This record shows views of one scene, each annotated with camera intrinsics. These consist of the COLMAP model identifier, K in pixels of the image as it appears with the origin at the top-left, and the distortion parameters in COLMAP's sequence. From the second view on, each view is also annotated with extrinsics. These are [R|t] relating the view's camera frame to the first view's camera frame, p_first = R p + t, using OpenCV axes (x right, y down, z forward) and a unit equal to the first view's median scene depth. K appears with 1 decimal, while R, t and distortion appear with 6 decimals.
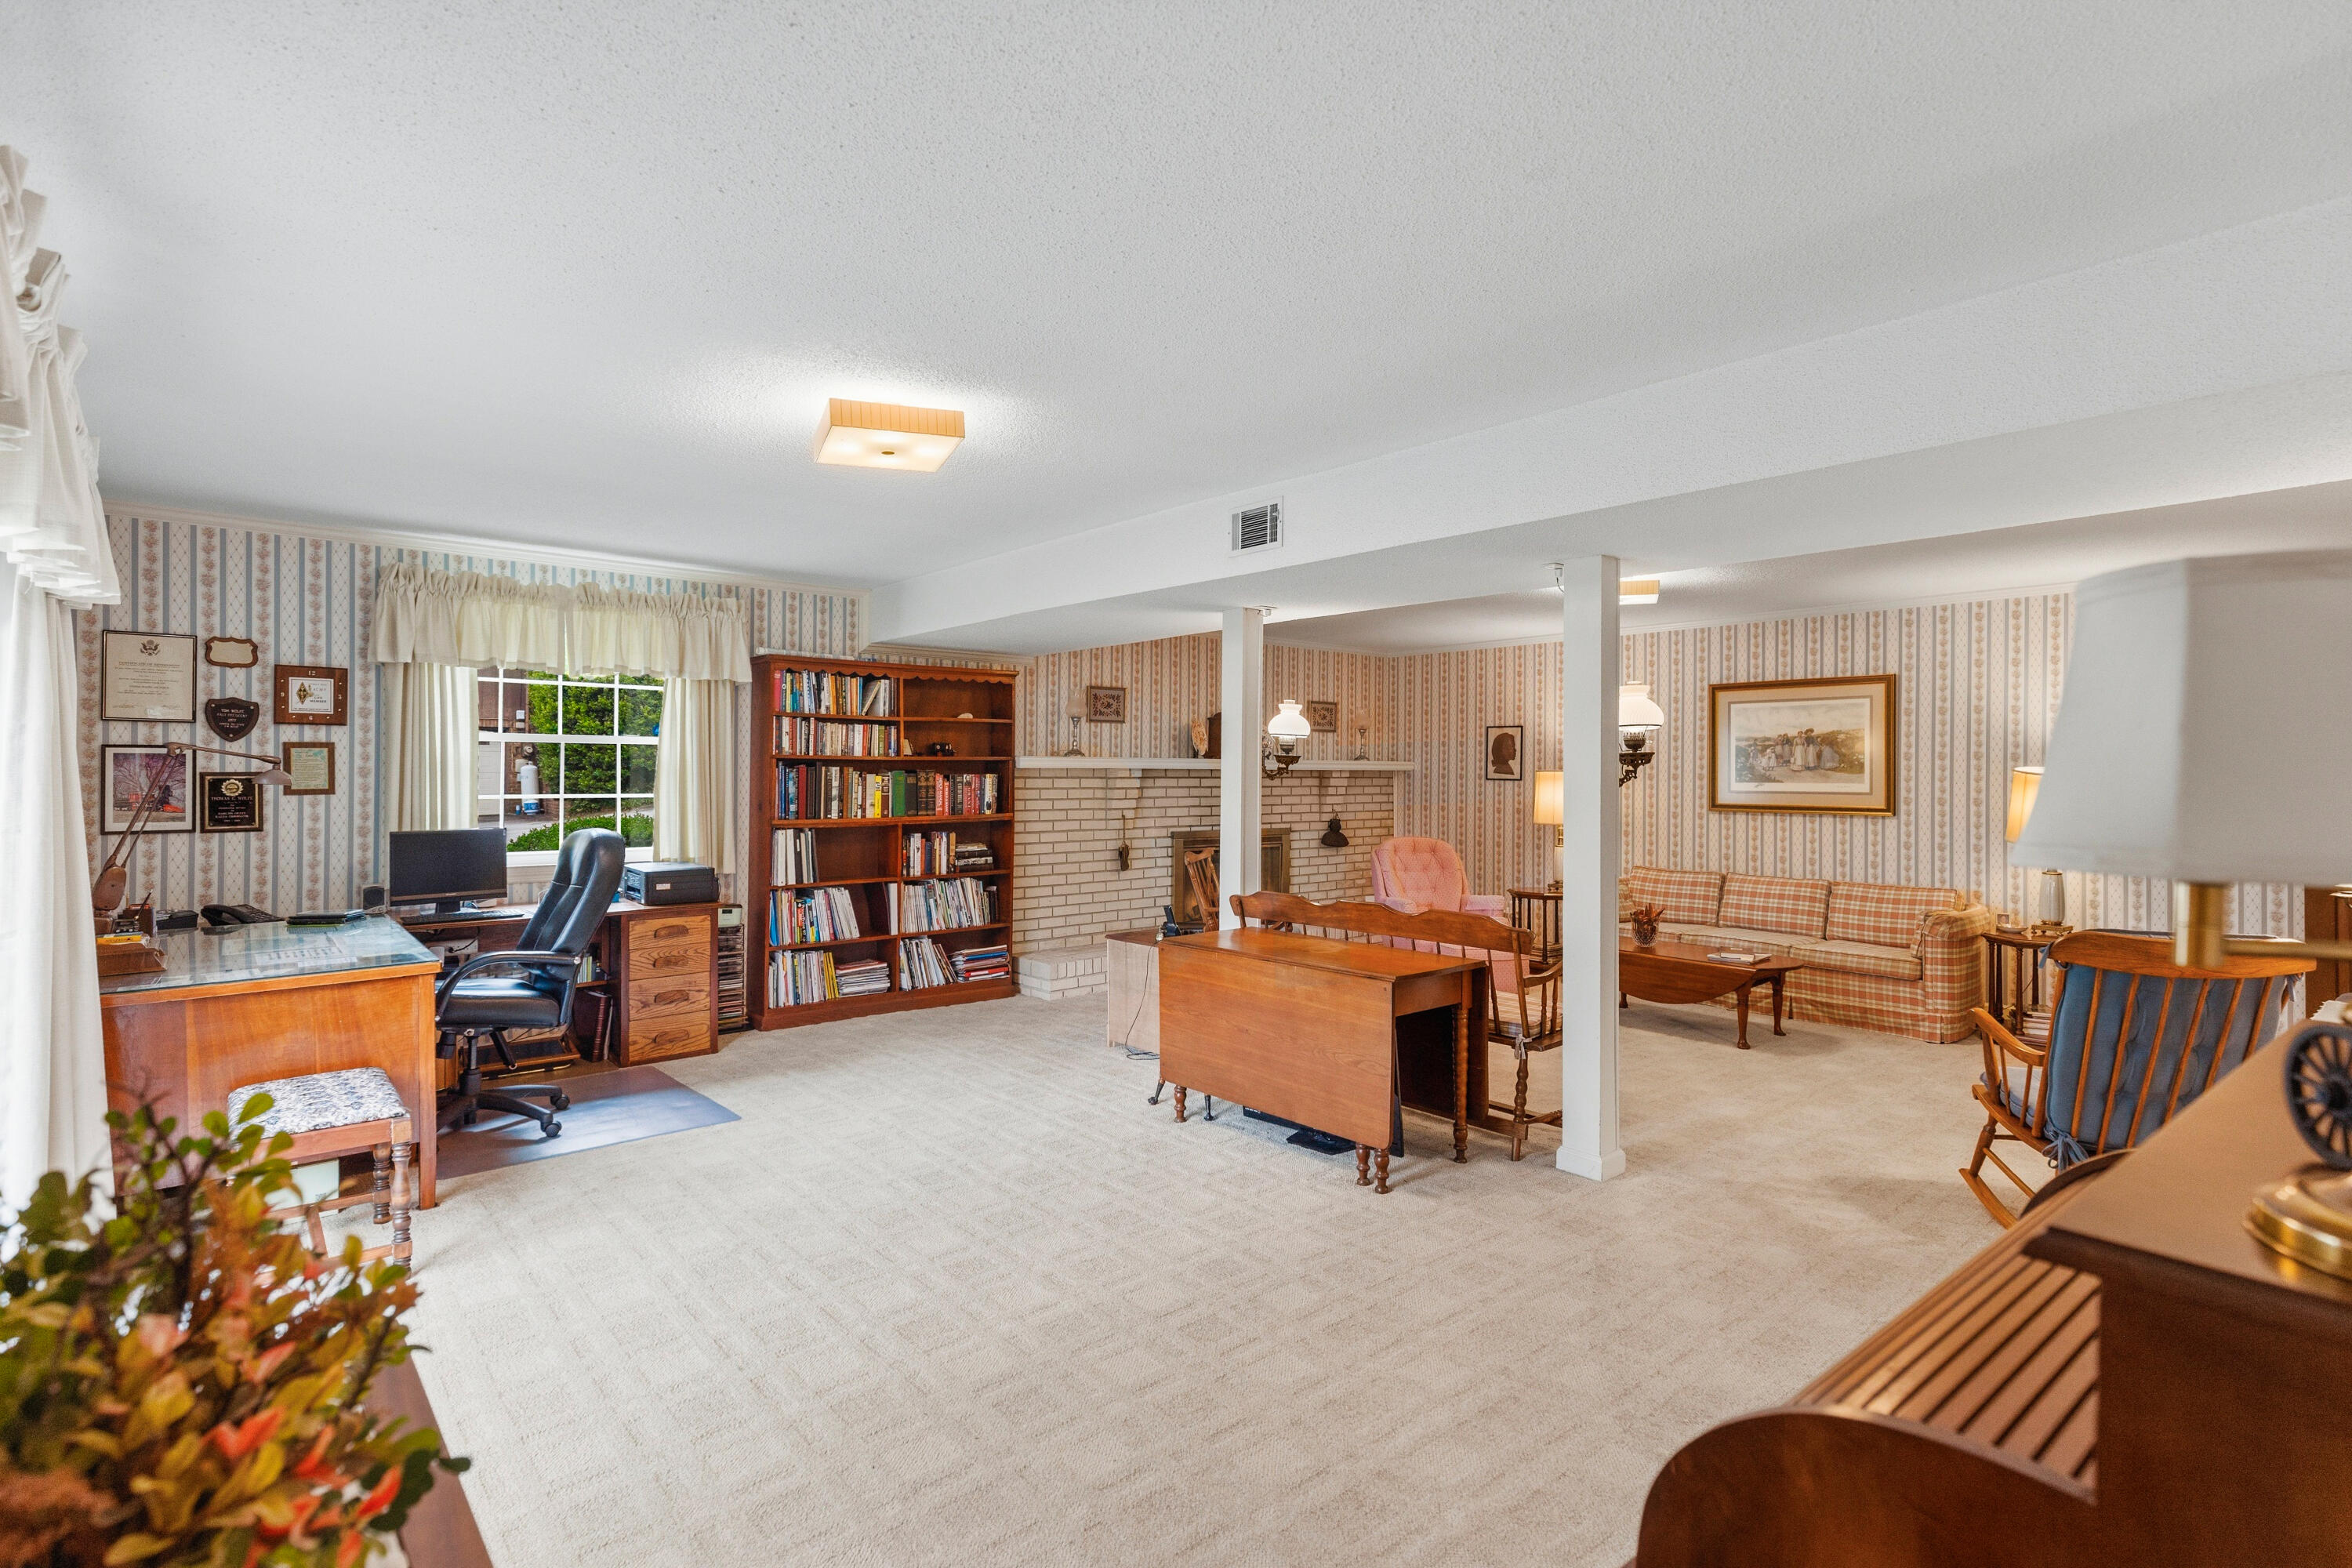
lens RADIAL K [[1174.1, 0, 1169.9], [0, 1174.1, 785.7], [0, 0, 1]] dist [-0.001466, -0.000043]
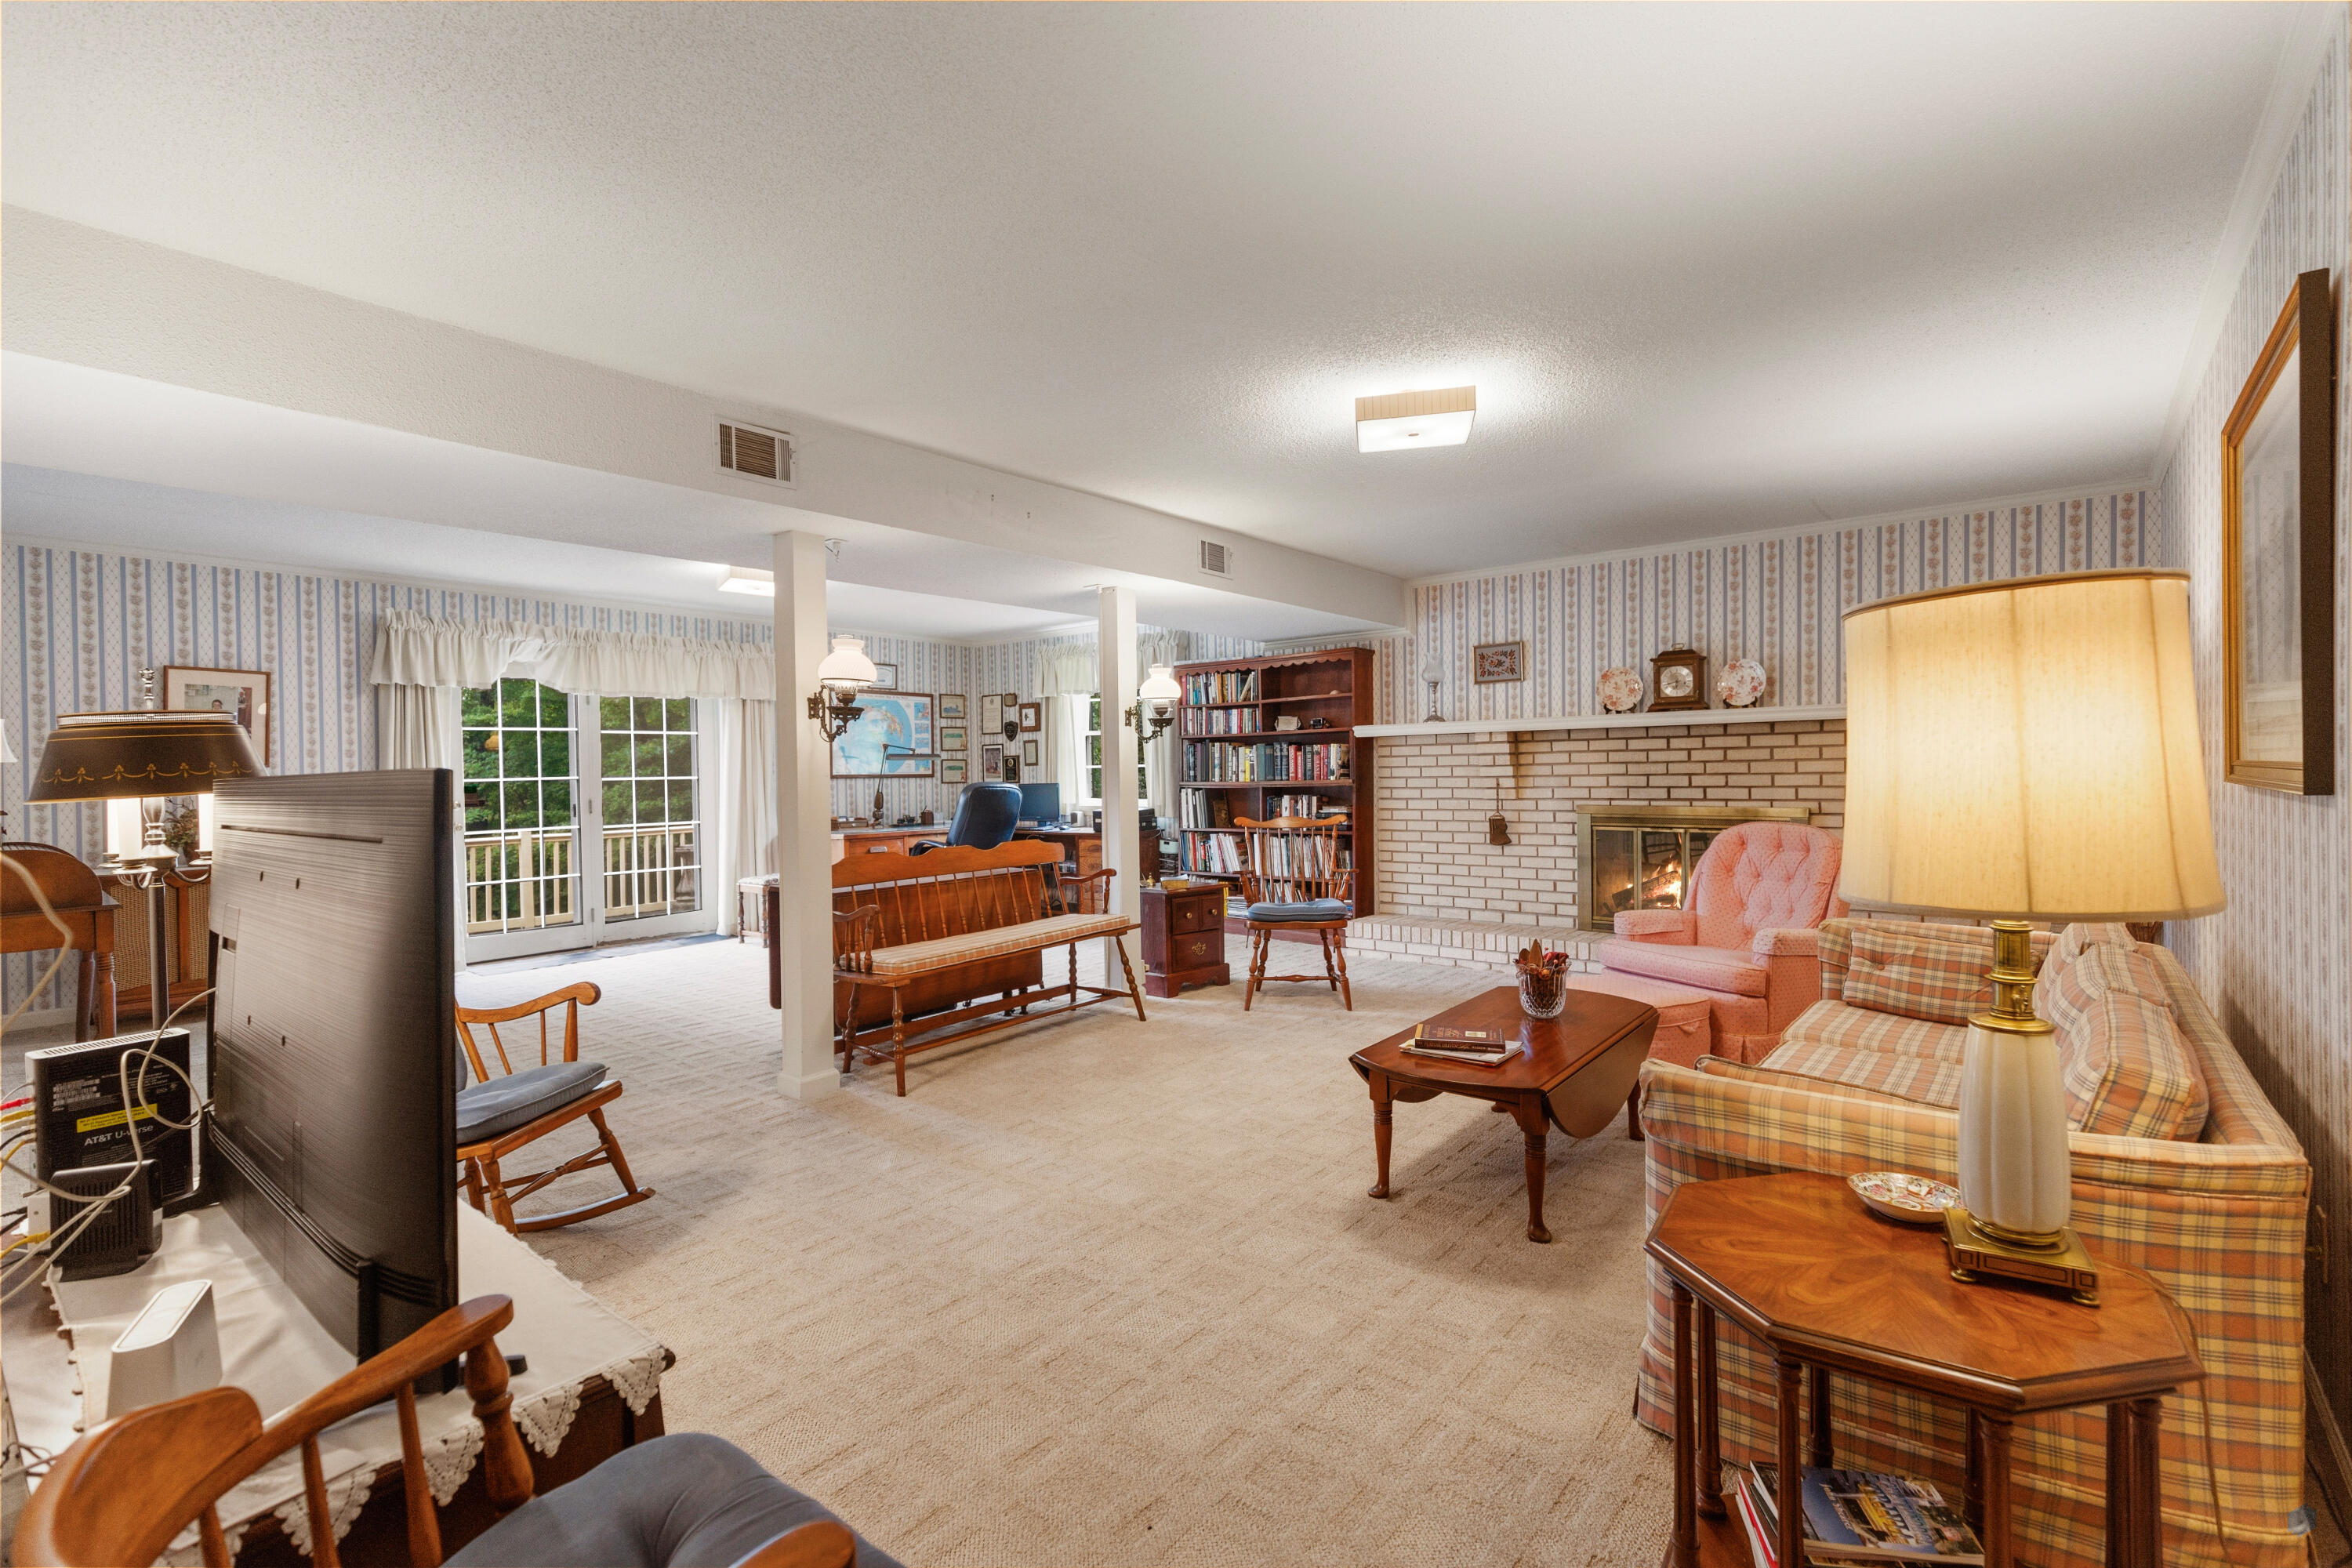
lens RADIAL K [[1077.9, 0, 1170.9], [0, 1077.9, 778.4], [0, 0, 1]] dist [0.001167, 0.000001]
pose [[0.141019, 0.000617, -0.990007, 0.890168], [0.006842, 0.999975, 0.001598, 0.021319], [0.989983, -0.006999, 0.141011, 0.754420]]
